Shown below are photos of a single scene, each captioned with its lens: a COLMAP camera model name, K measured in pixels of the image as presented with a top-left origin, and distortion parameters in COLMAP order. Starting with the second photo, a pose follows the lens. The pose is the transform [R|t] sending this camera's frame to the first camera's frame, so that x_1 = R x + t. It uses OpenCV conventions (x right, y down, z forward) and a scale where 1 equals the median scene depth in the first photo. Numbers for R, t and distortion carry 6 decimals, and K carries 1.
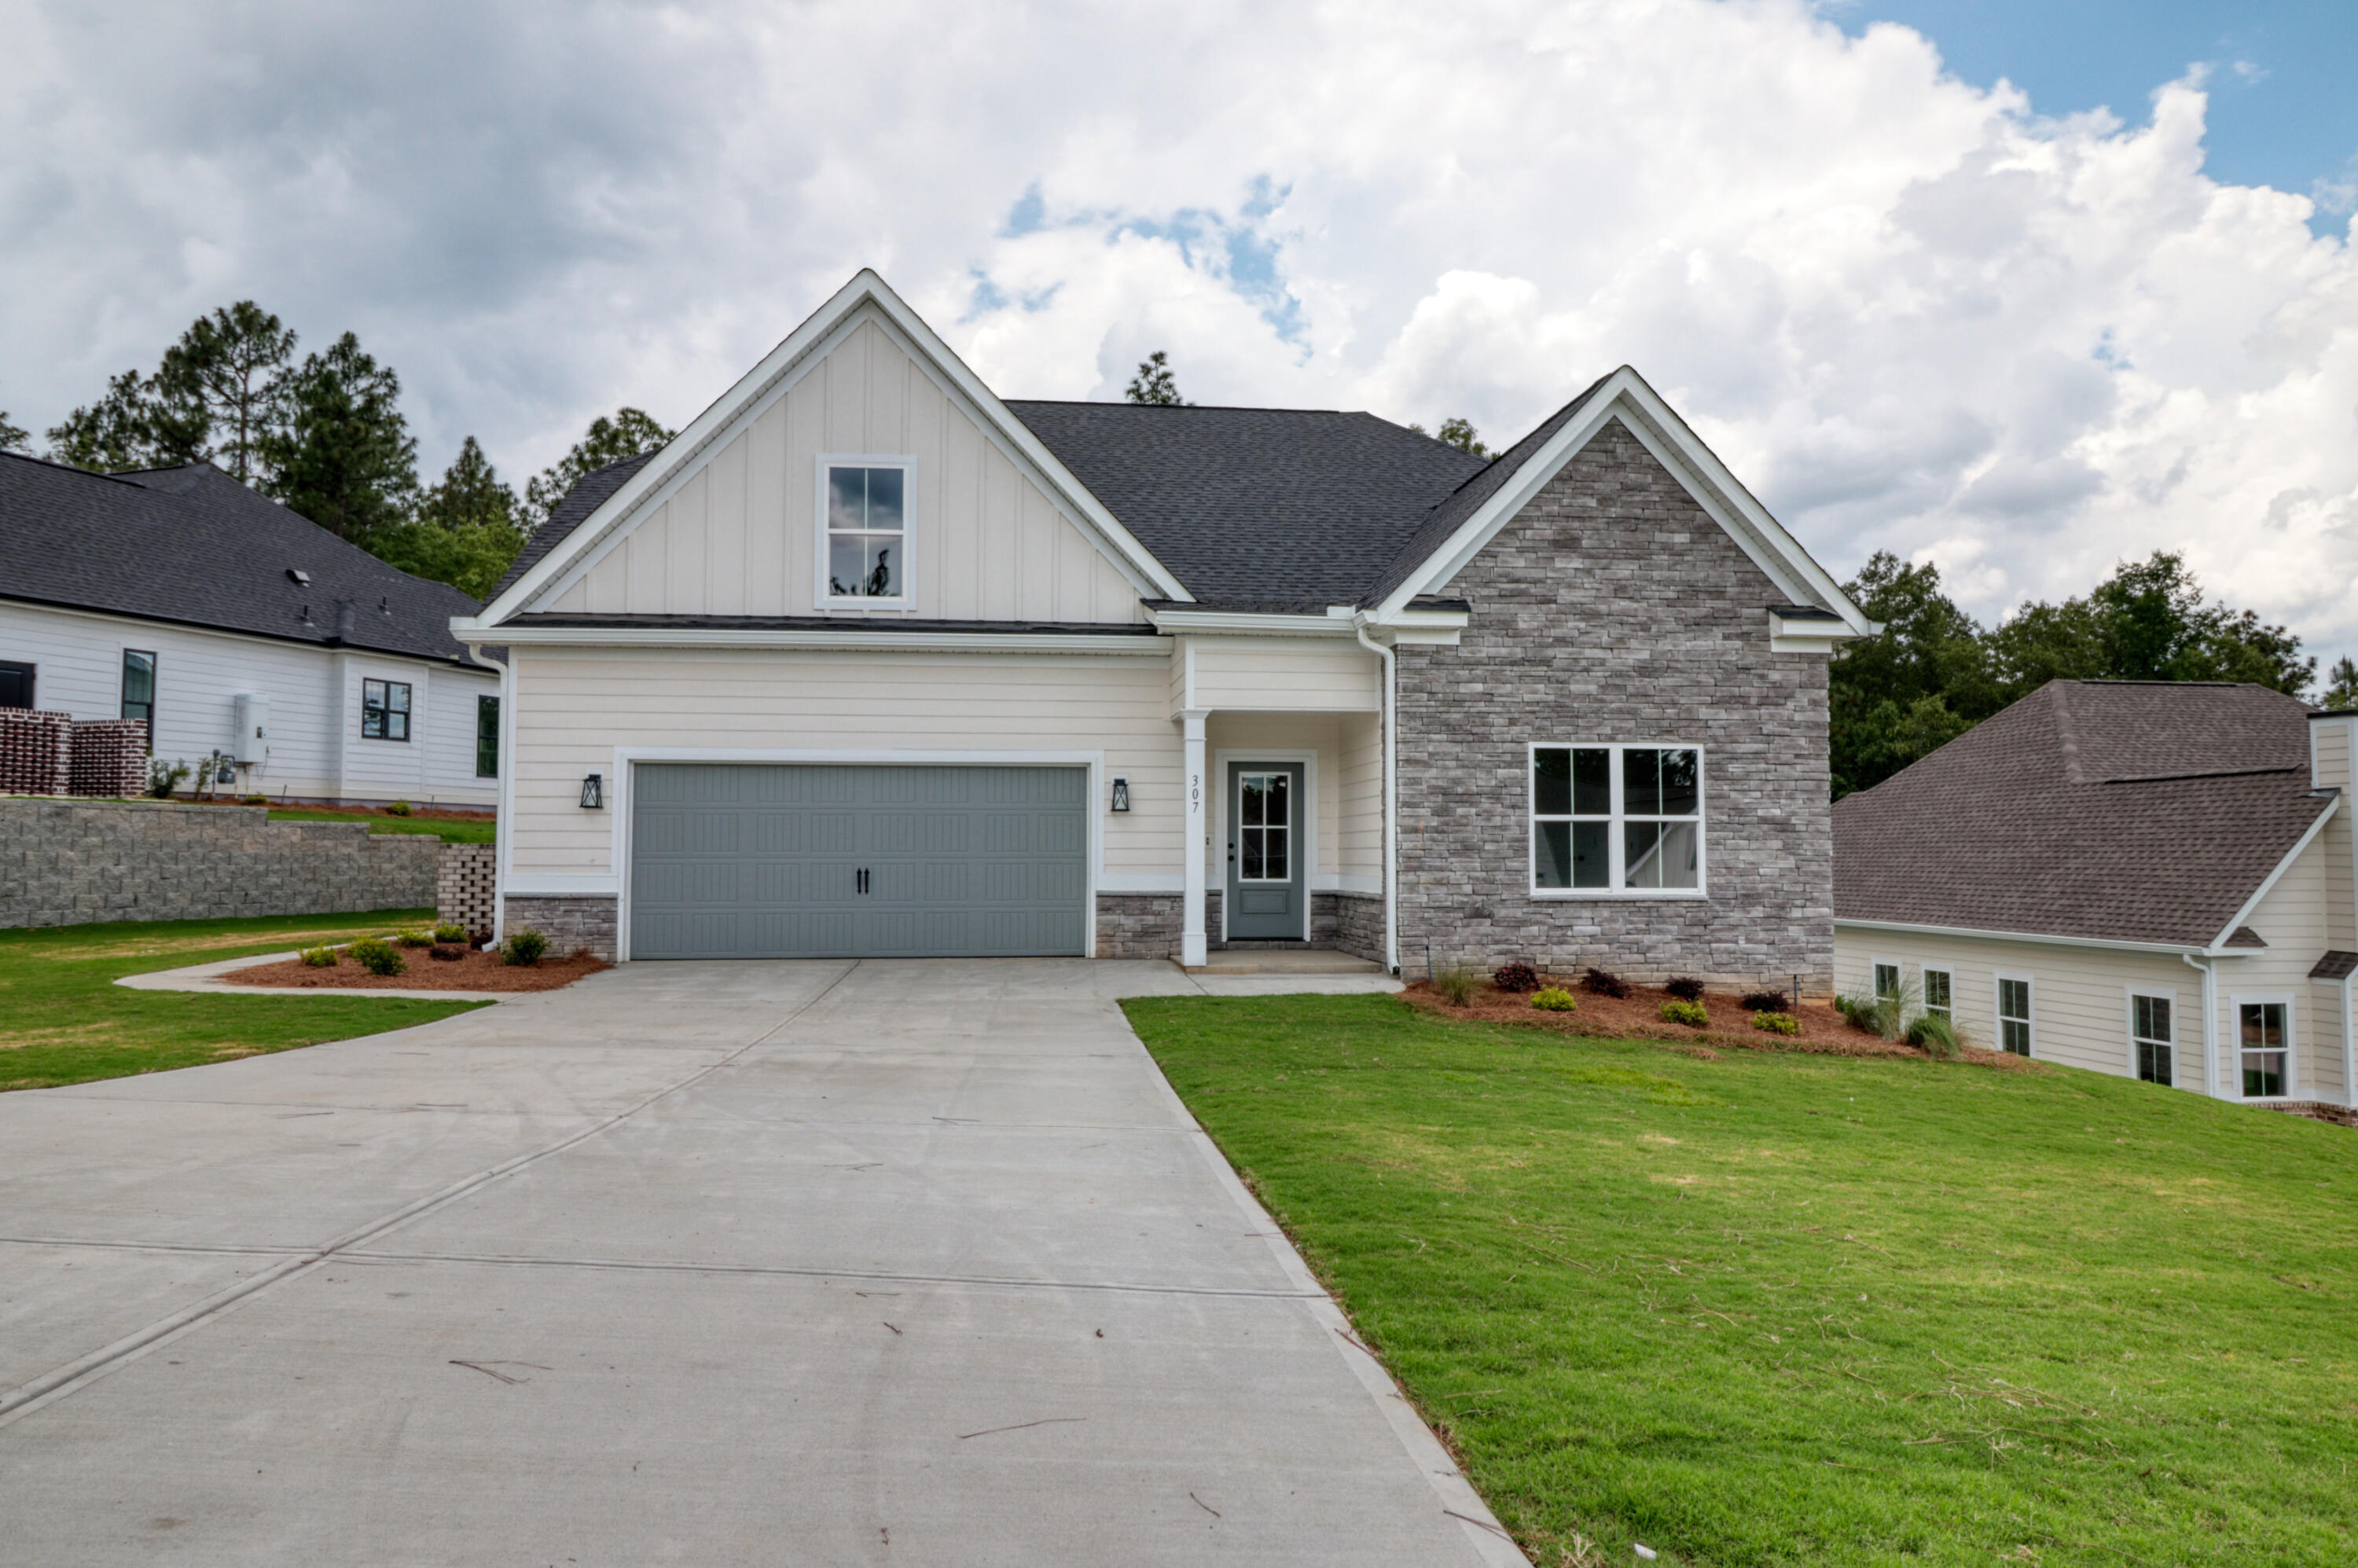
lens RADIAL K [[1565.4, 0, 1178.8], [0, 1565.4, 786.3], [0, 0, 1]] dist [0.003492, -0.001893]
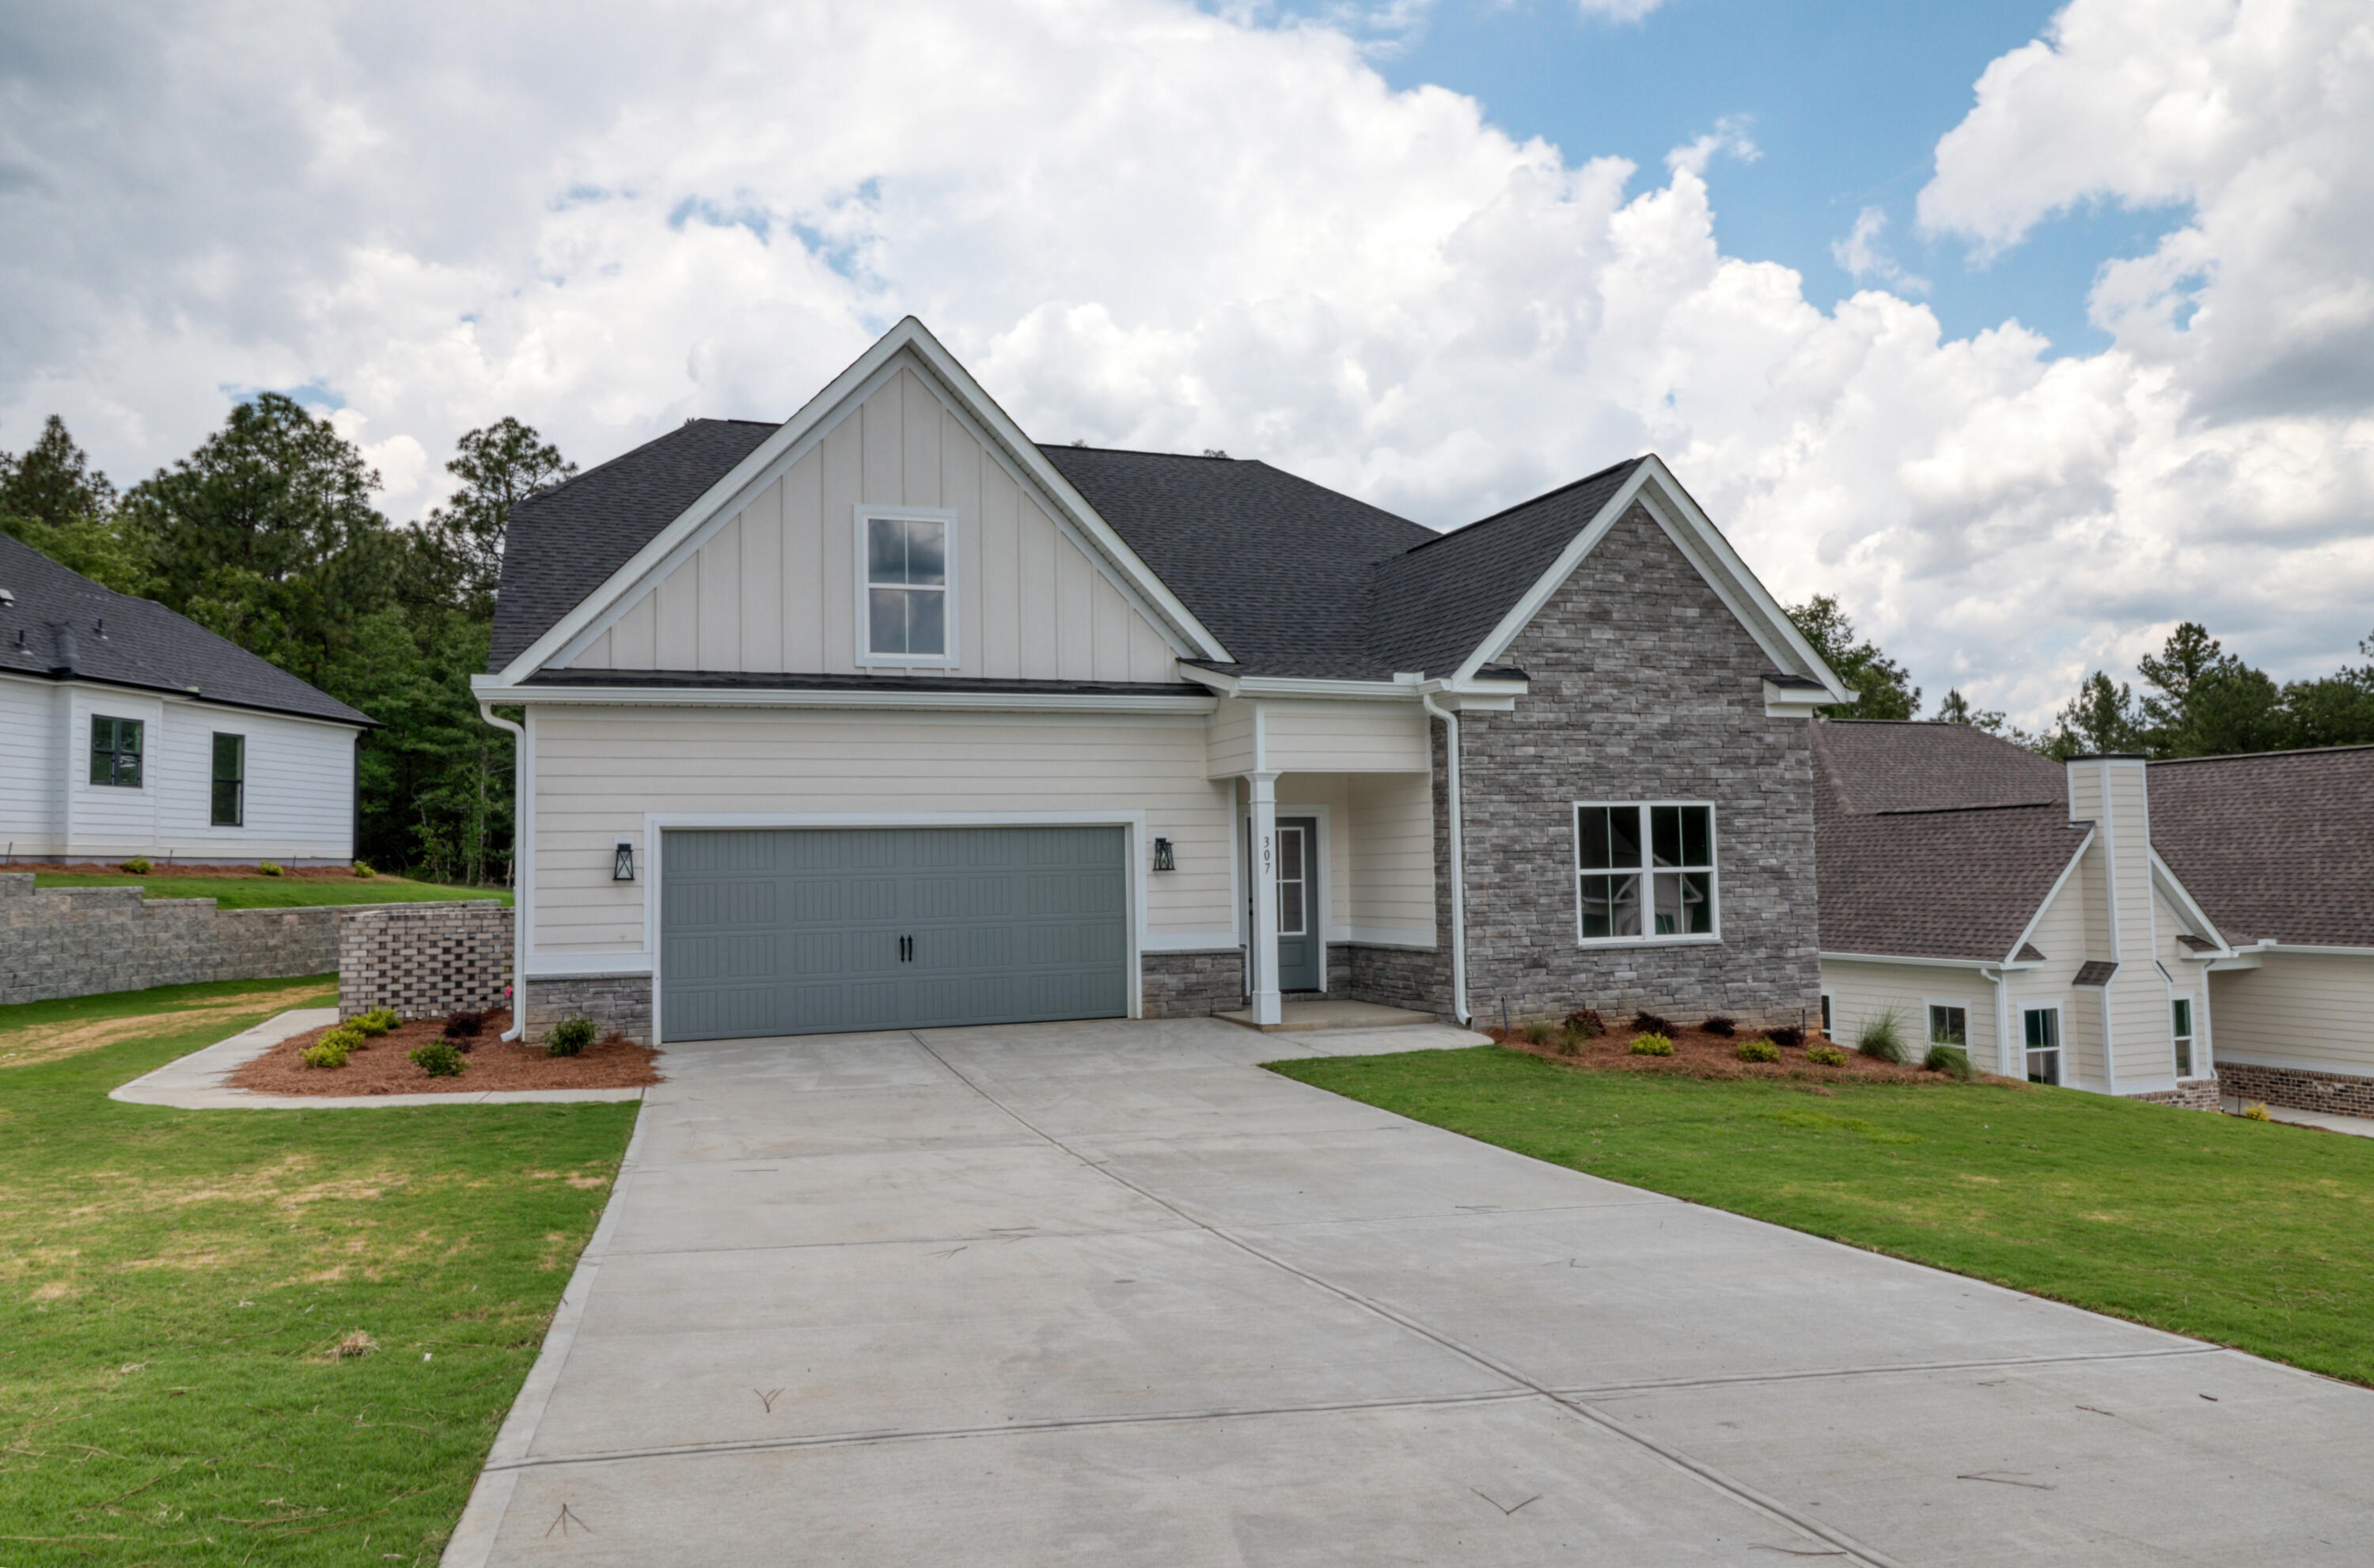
lens RADIAL K [[1615.2, 0, 1188.1], [0, 1615.2, 779.9], [0, 0, 1]] dist [0.004554, -0.002160]
pose [[0.970959, -0.007081, 0.239140, -0.271754], [0.010343, 0.999870, -0.012388, -0.029294], [-0.239021, 0.014502, 0.970906, -0.007561]]
